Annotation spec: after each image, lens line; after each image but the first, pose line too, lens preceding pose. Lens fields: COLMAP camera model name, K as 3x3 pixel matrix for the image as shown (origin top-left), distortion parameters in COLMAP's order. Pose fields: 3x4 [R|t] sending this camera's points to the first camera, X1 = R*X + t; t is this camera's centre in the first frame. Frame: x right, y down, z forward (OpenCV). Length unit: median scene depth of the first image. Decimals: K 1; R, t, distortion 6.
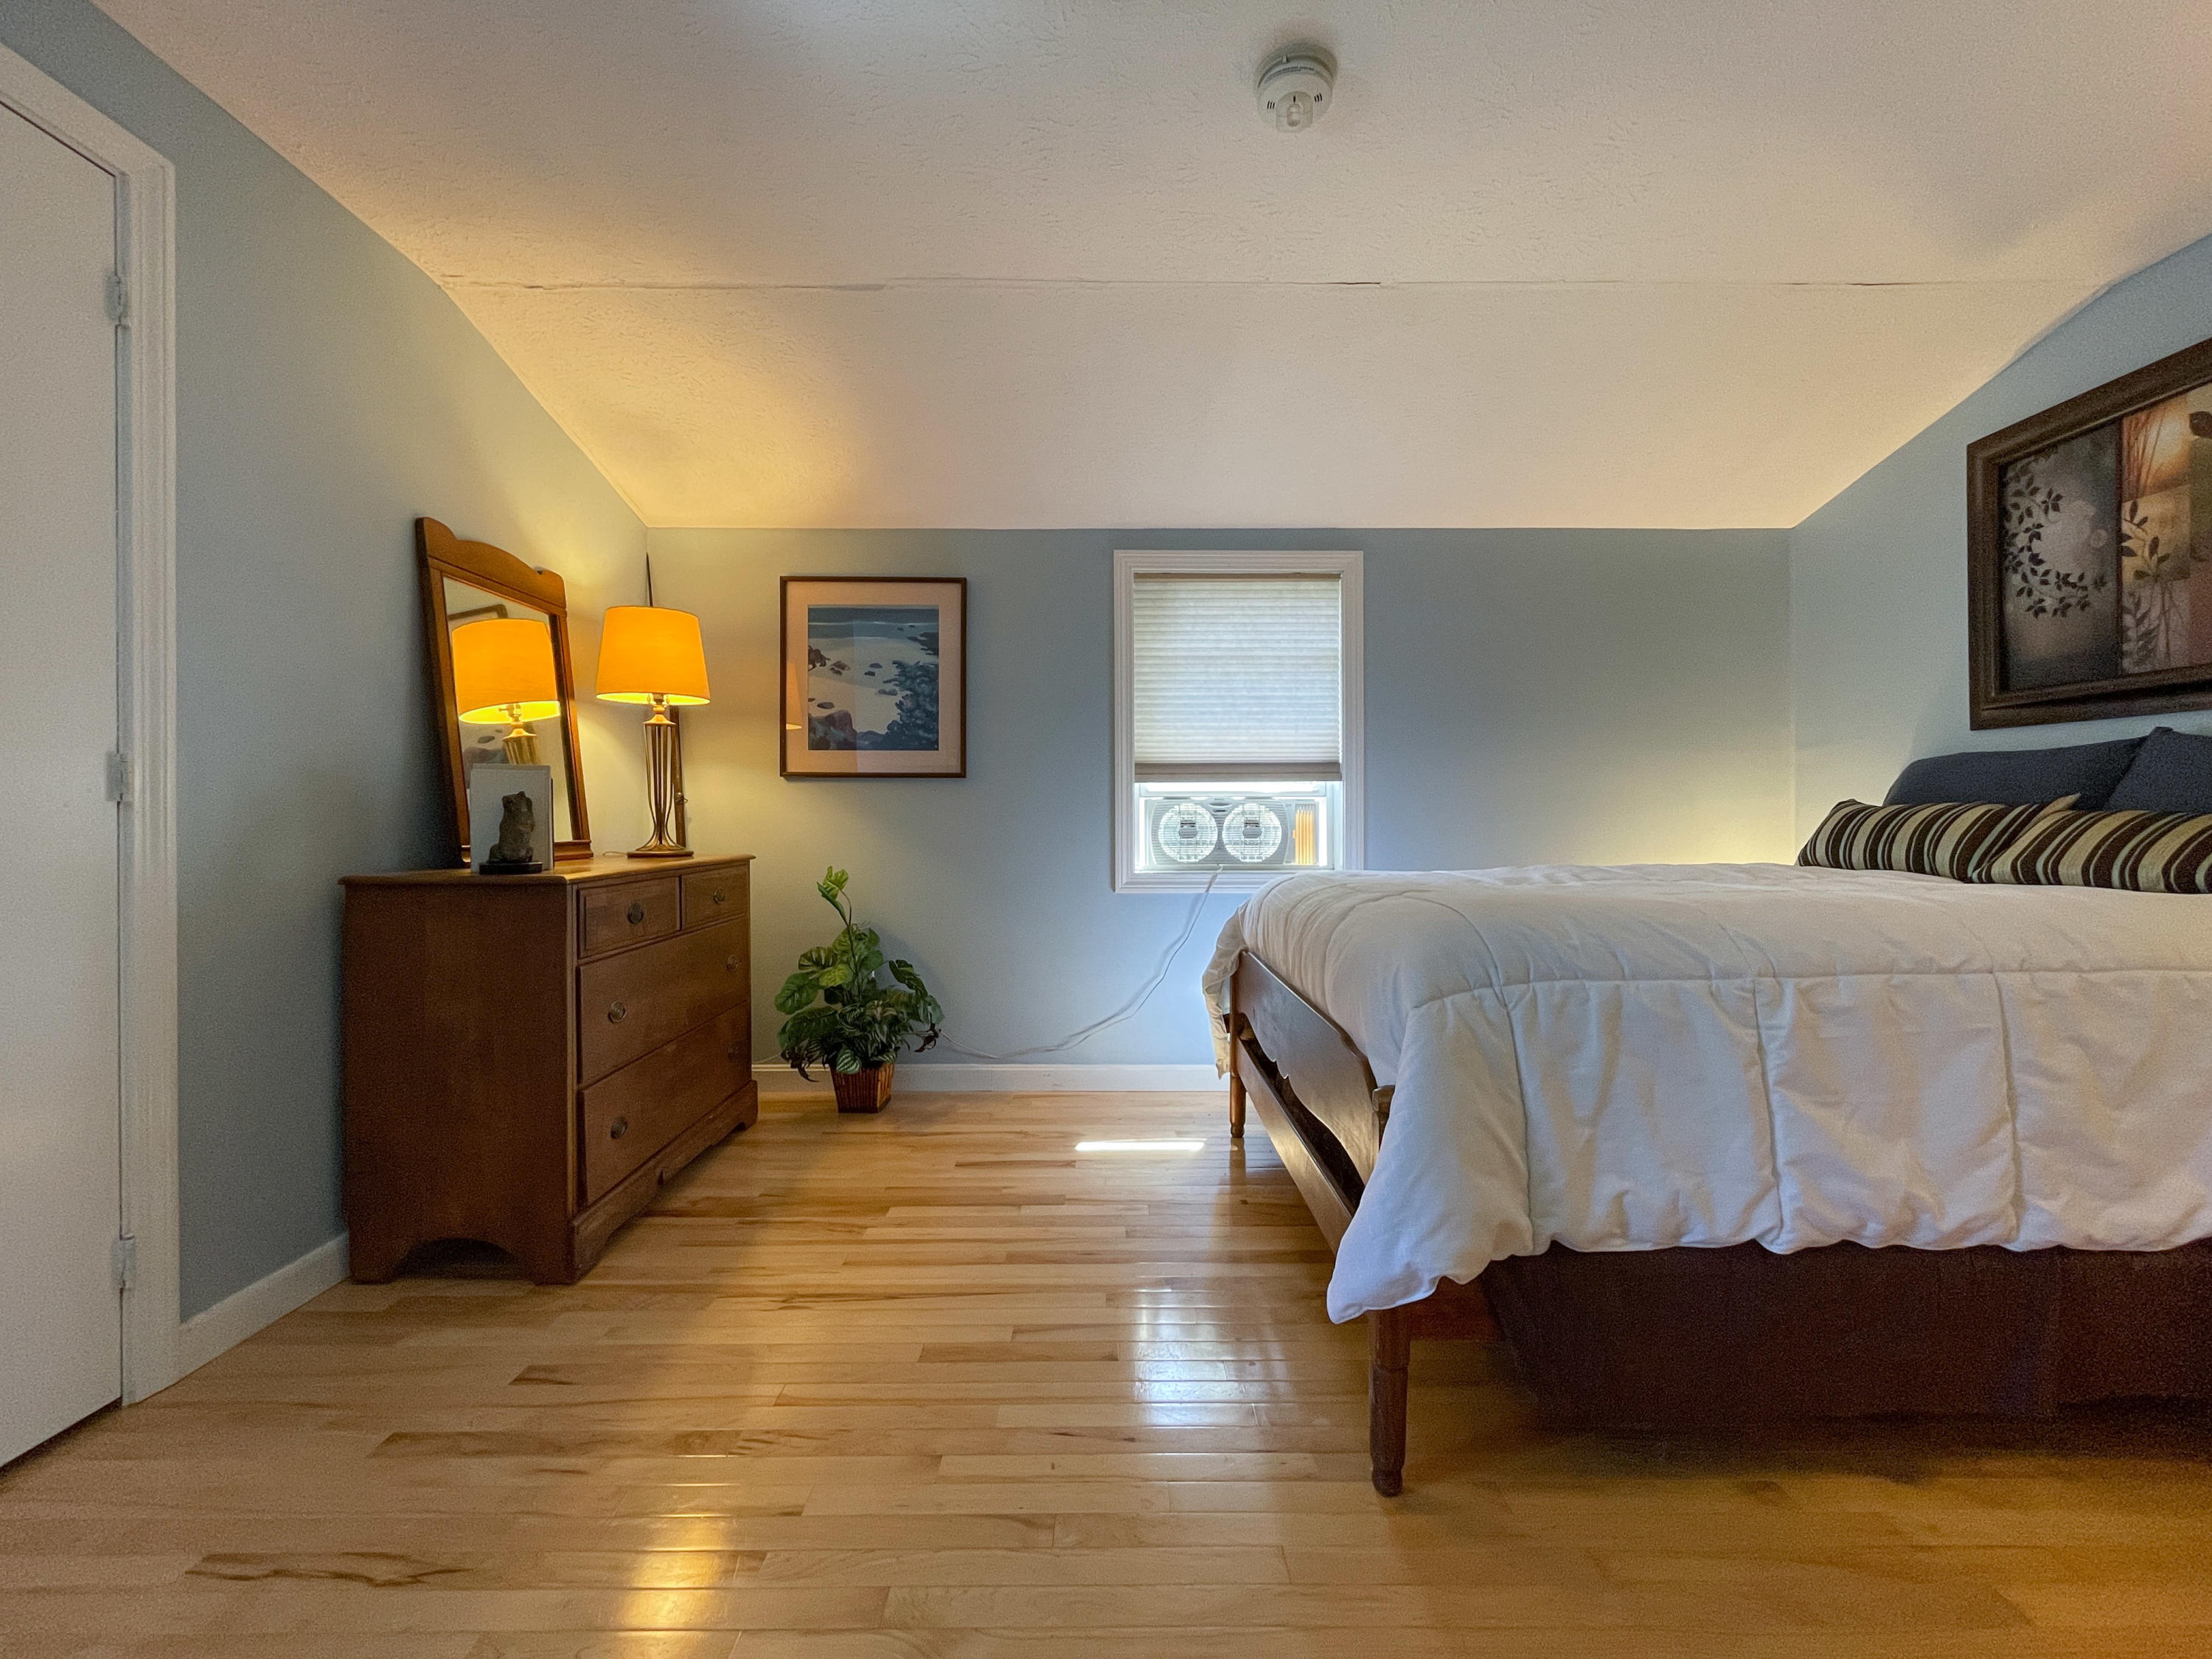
lens RADIAL K [[888.1, 0, 1104.5], [0, 888.1, 824.3], [0, 0, 1]] dist [-0.001236, -0.000135]
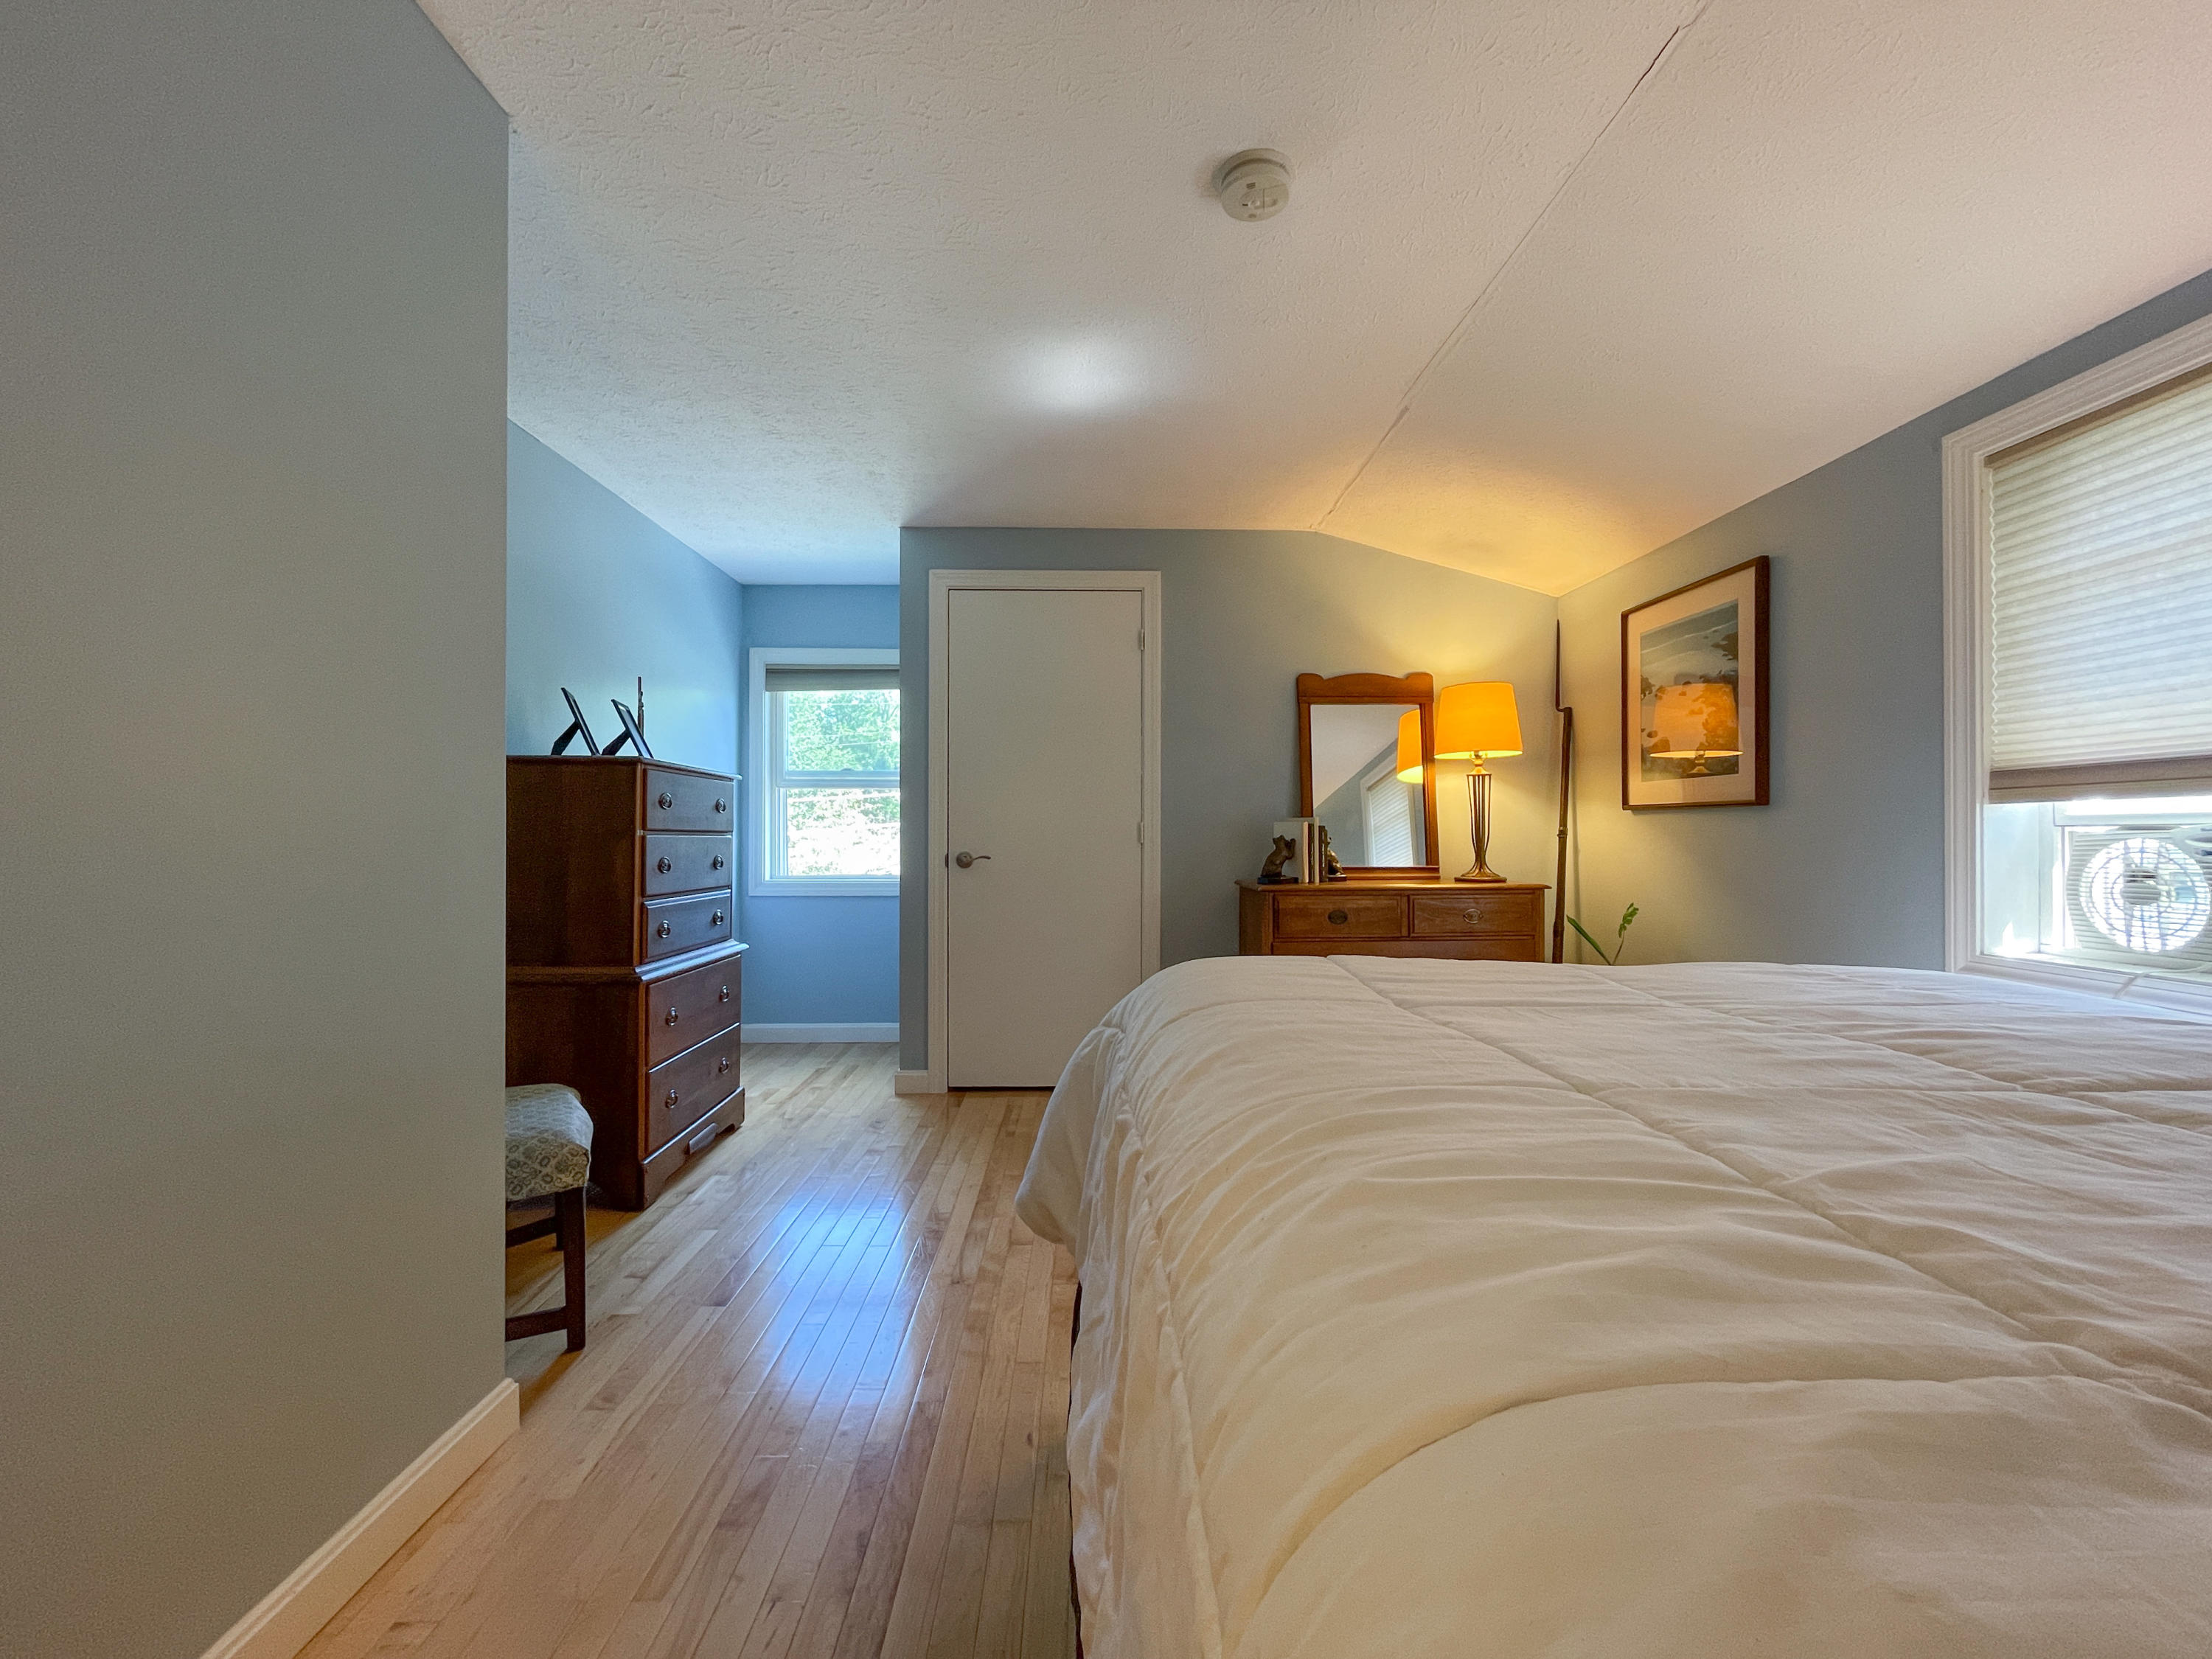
lens RADIAL K [[888.1, 0, 1101.4], [0, 888.1, 831.1], [0, 0, 1]] dist [-0.001236, -0.000135]
pose [[0.015763, -0.003773, -0.999869, 0.631512], [-0.008274, 0.999958, -0.003904, -0.021353], [0.999842, 0.008334, 0.015731, 0.393804]]
